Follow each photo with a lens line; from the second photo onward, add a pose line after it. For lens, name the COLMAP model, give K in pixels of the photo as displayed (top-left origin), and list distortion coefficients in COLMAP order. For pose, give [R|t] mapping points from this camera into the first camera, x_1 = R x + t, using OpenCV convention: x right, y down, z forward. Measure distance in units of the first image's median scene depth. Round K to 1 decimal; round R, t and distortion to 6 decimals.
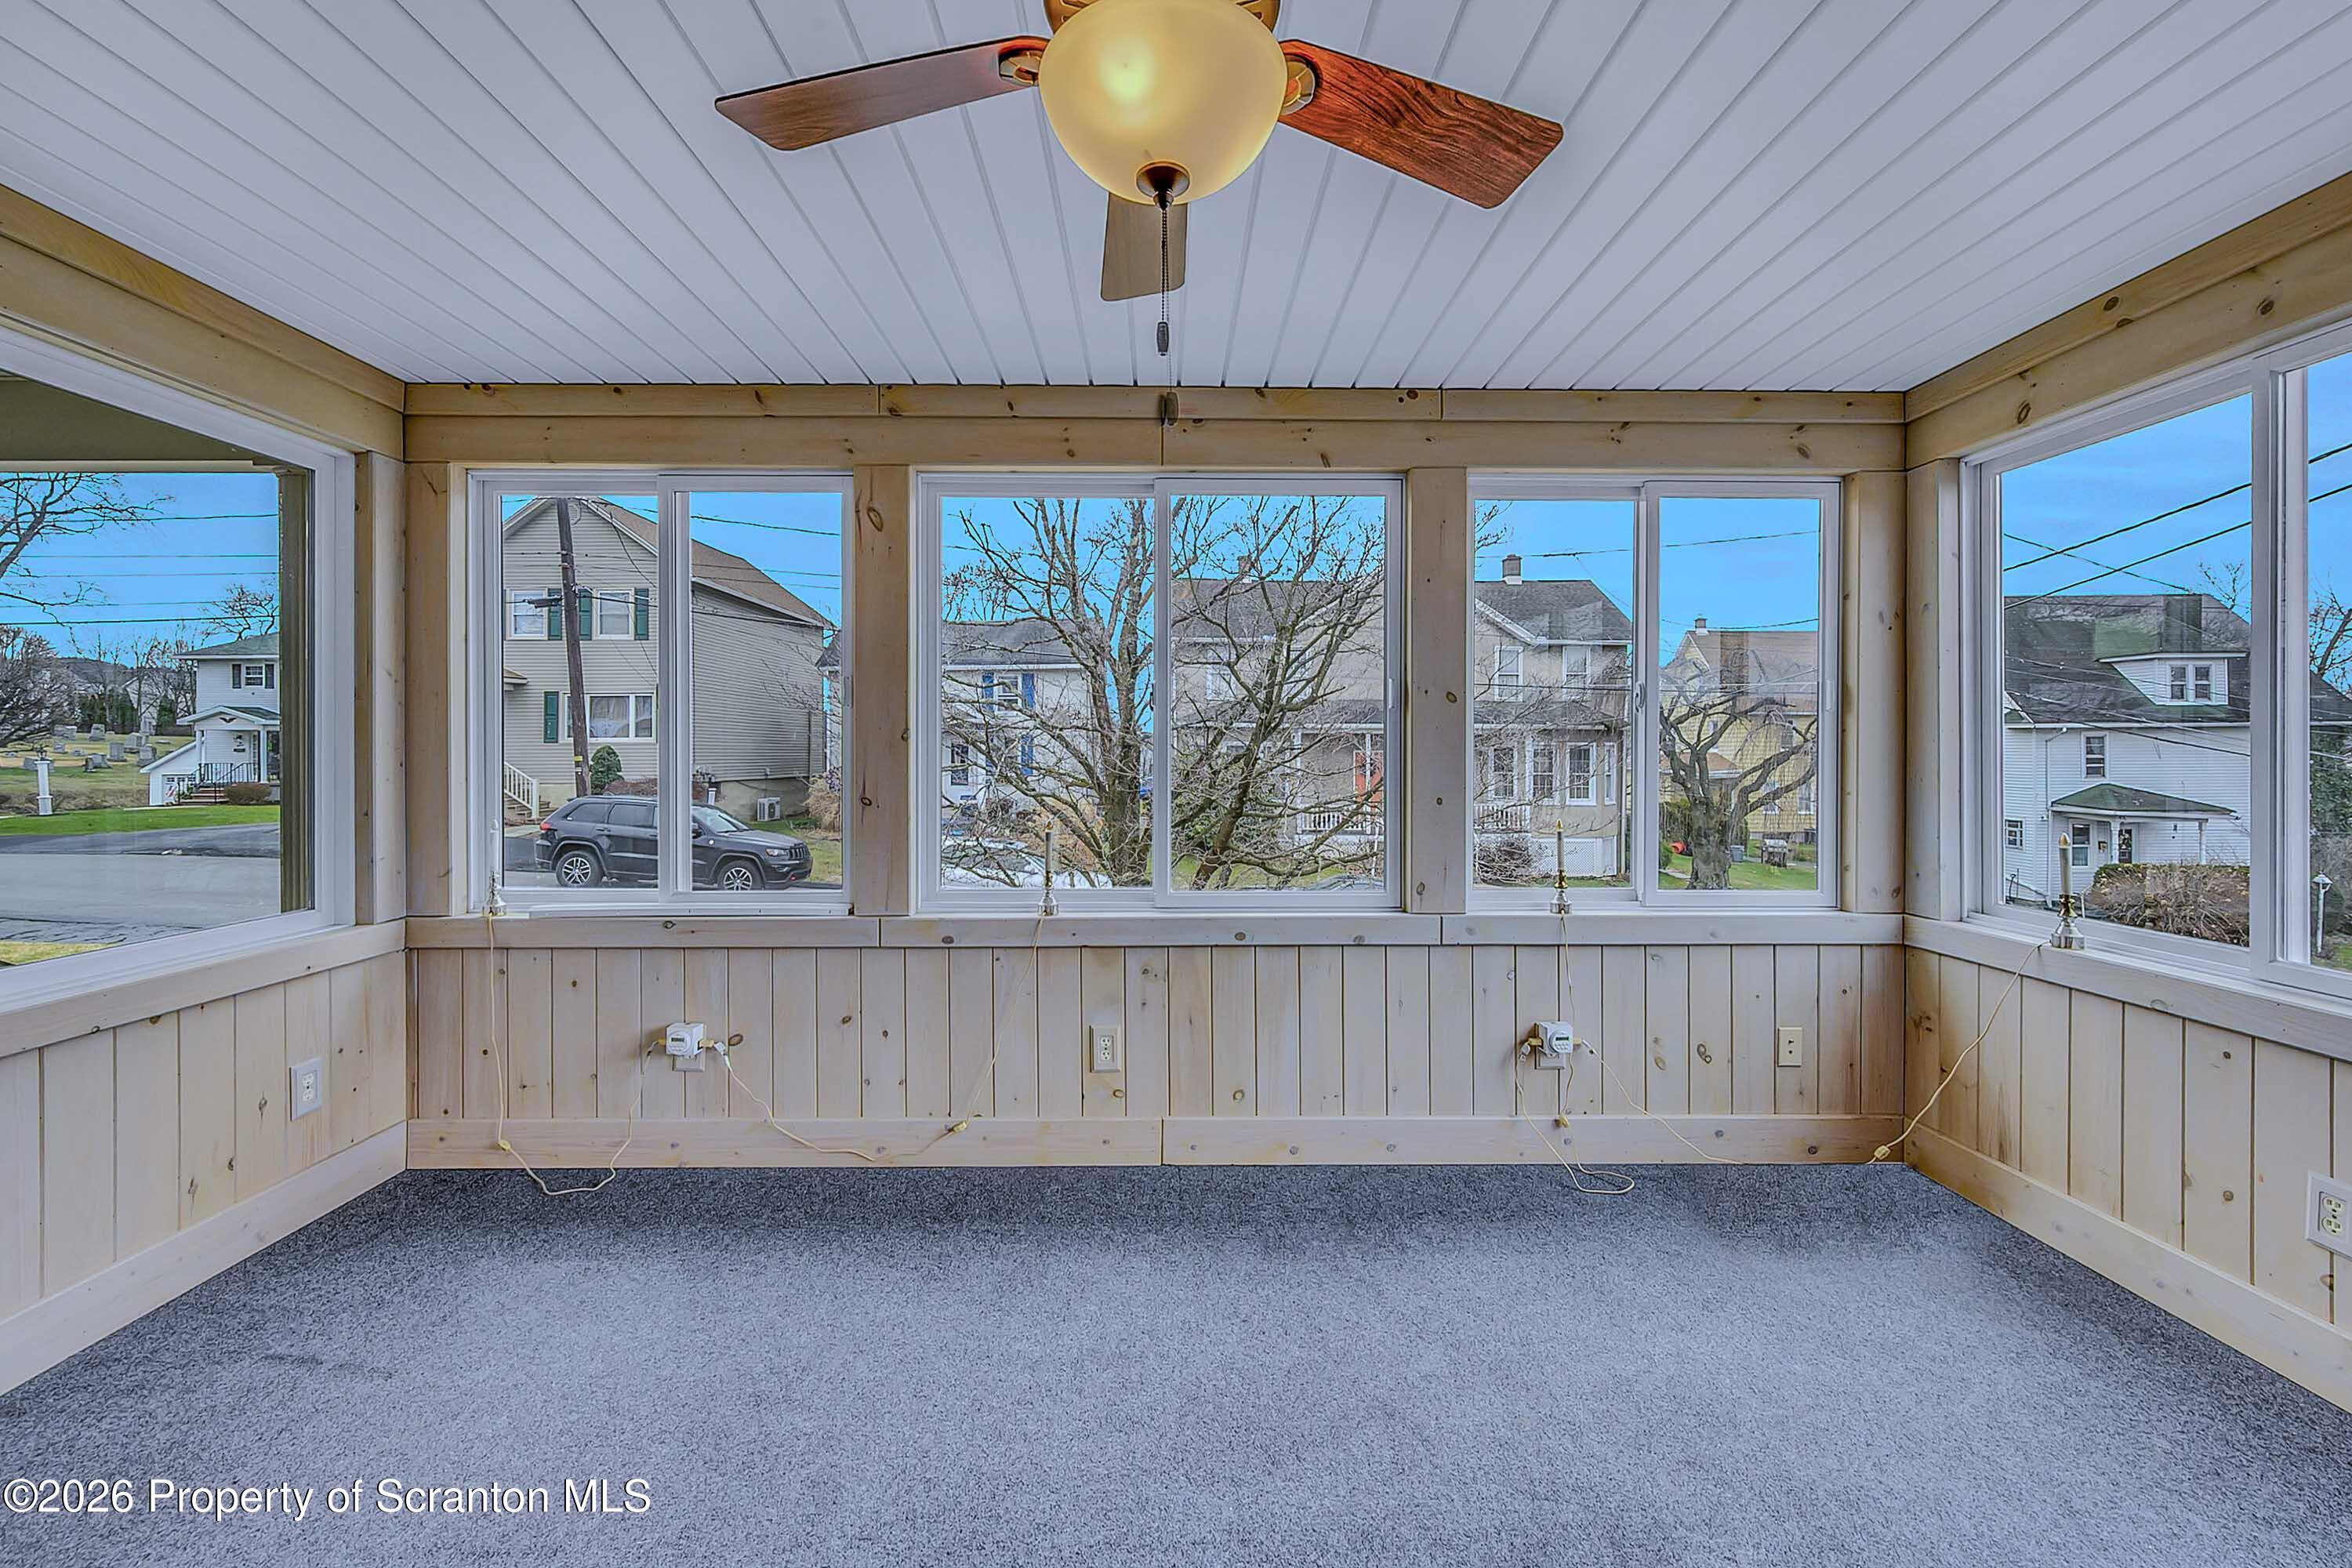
lens RADIAL K [[926.4, 0, 1174.4], [0, 926.4, 746.8], [0, 0, 1]] dist [0.002391, 0.000627]
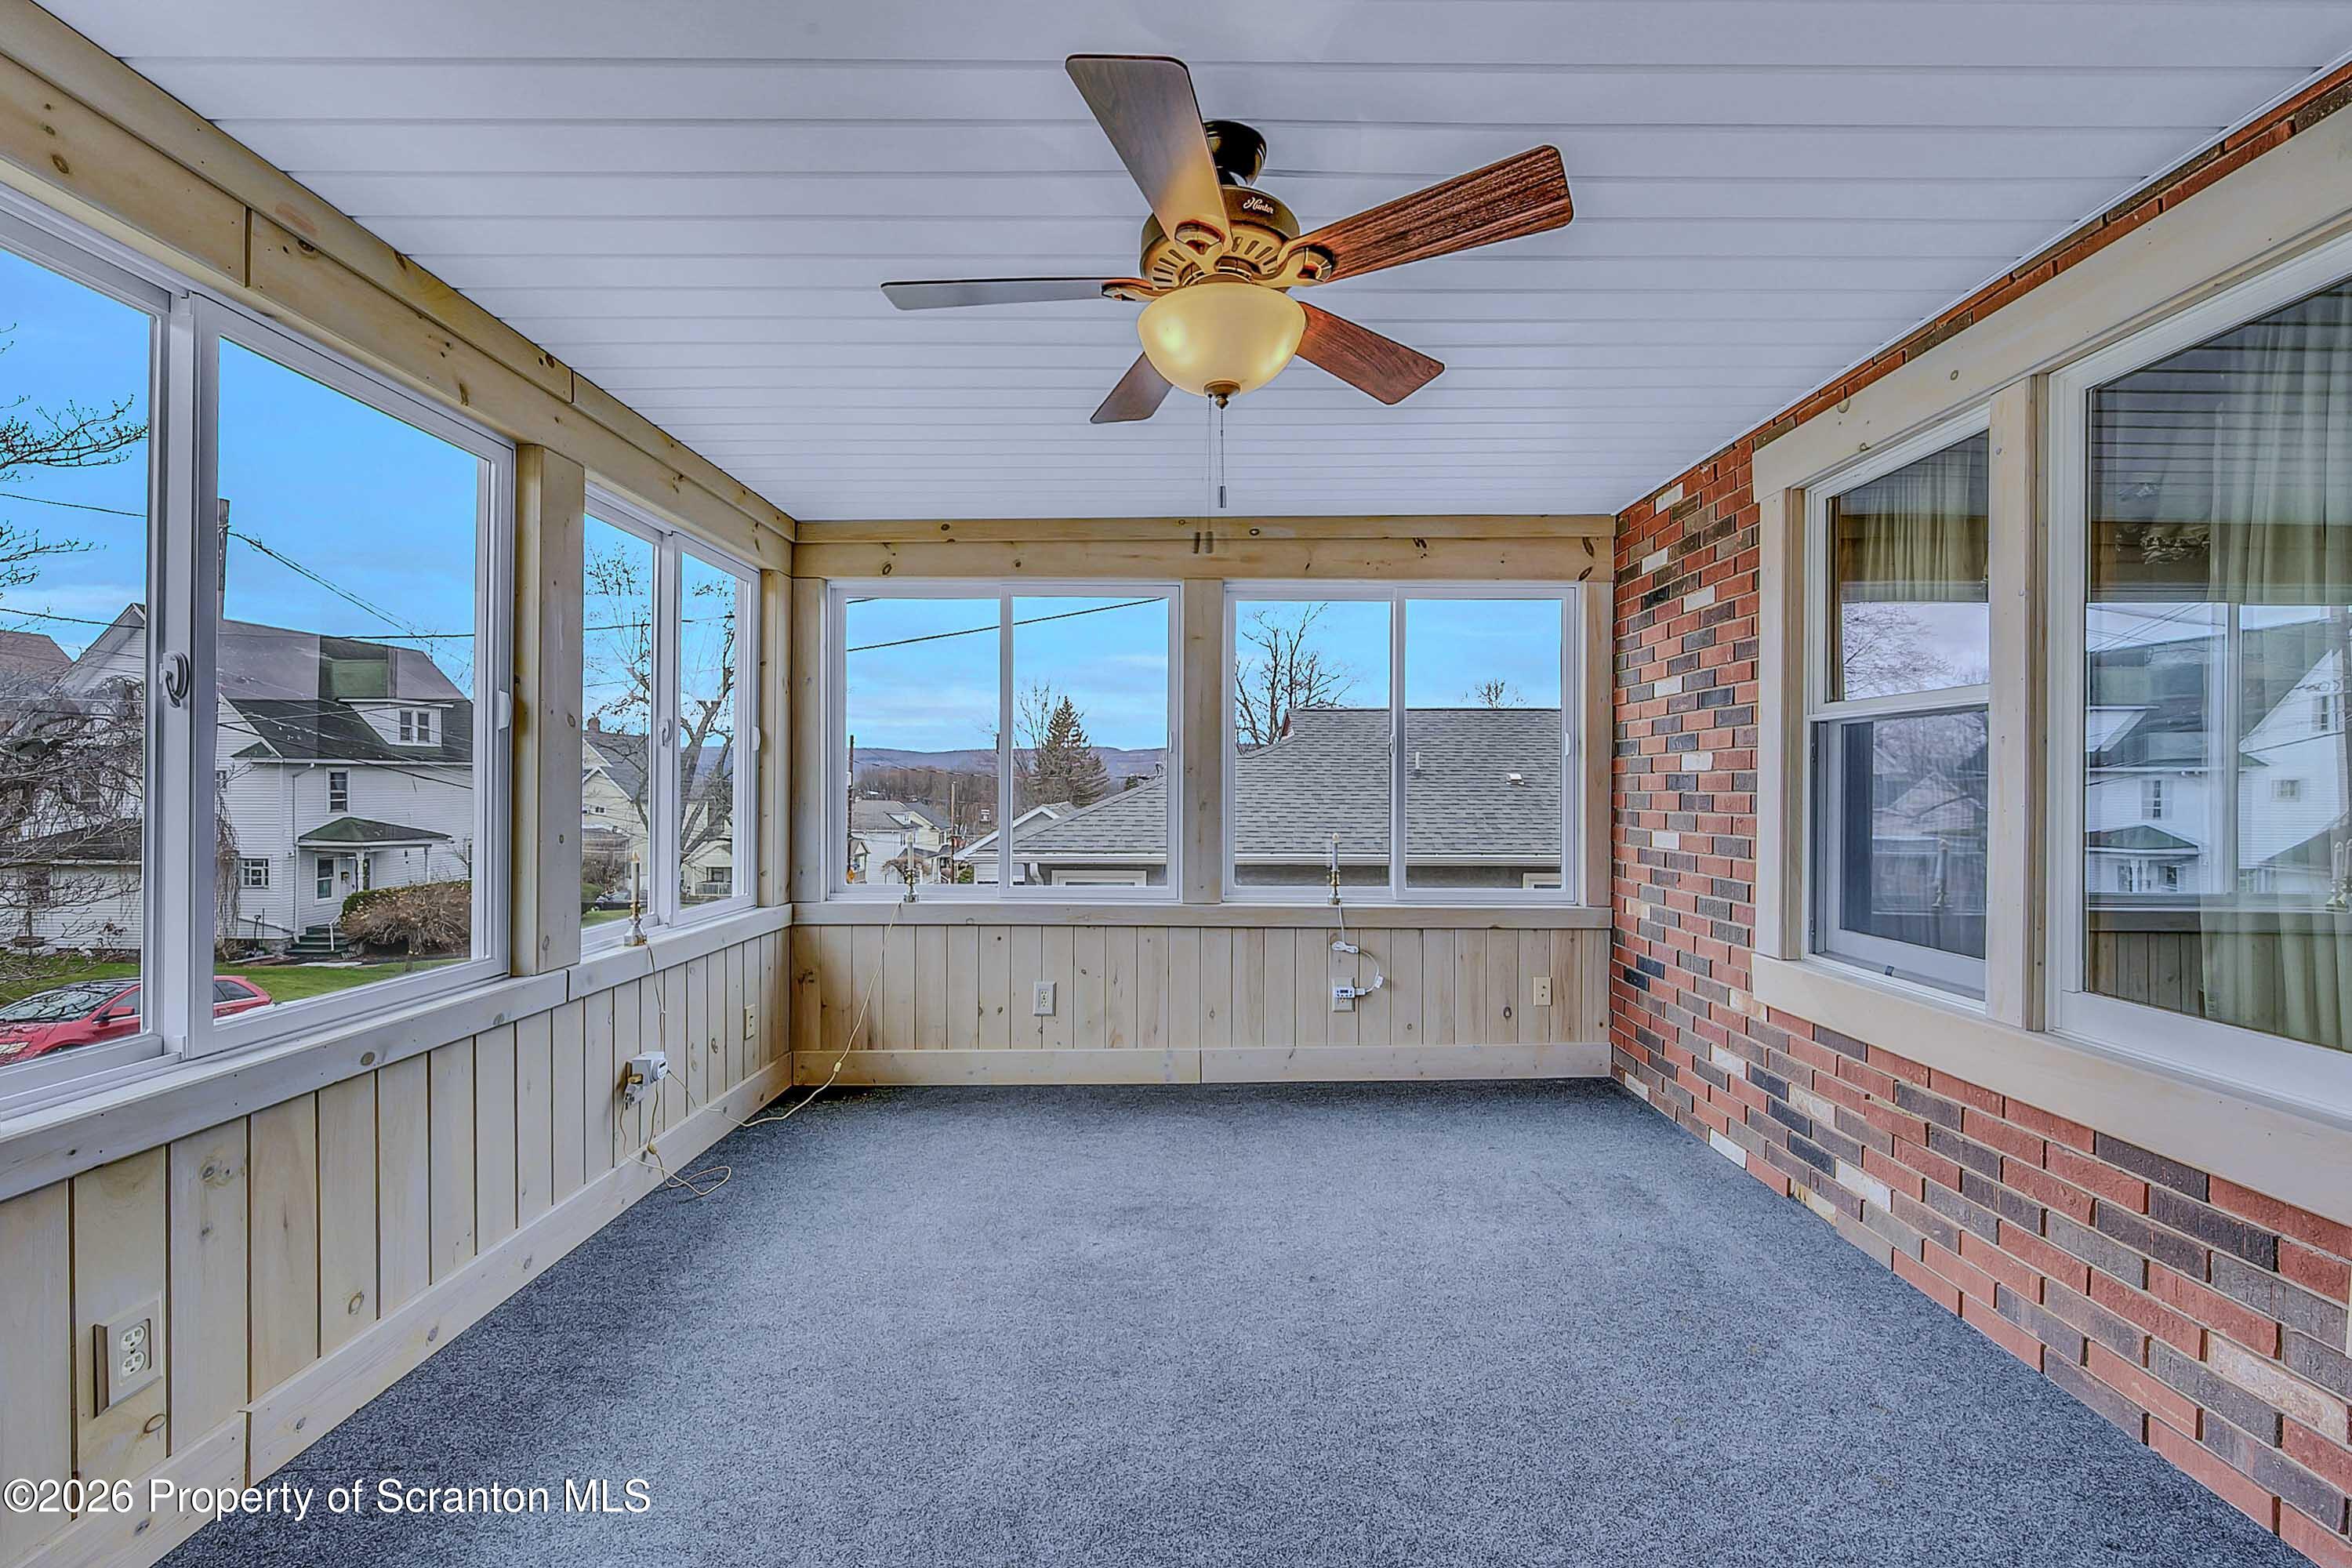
lens RADIAL K [[930.9, 0, 1183.2], [0, 930.9, 781.7], [0, 0, 1]] dist [-0.000104, 0.000575]
pose [[0.031341, 0.004045, 0.999501, -0.561514], [-0.003461, 0.999986, -0.003938, 0.006055], [-0.999503, -0.003336, 0.031355, 0.383194]]
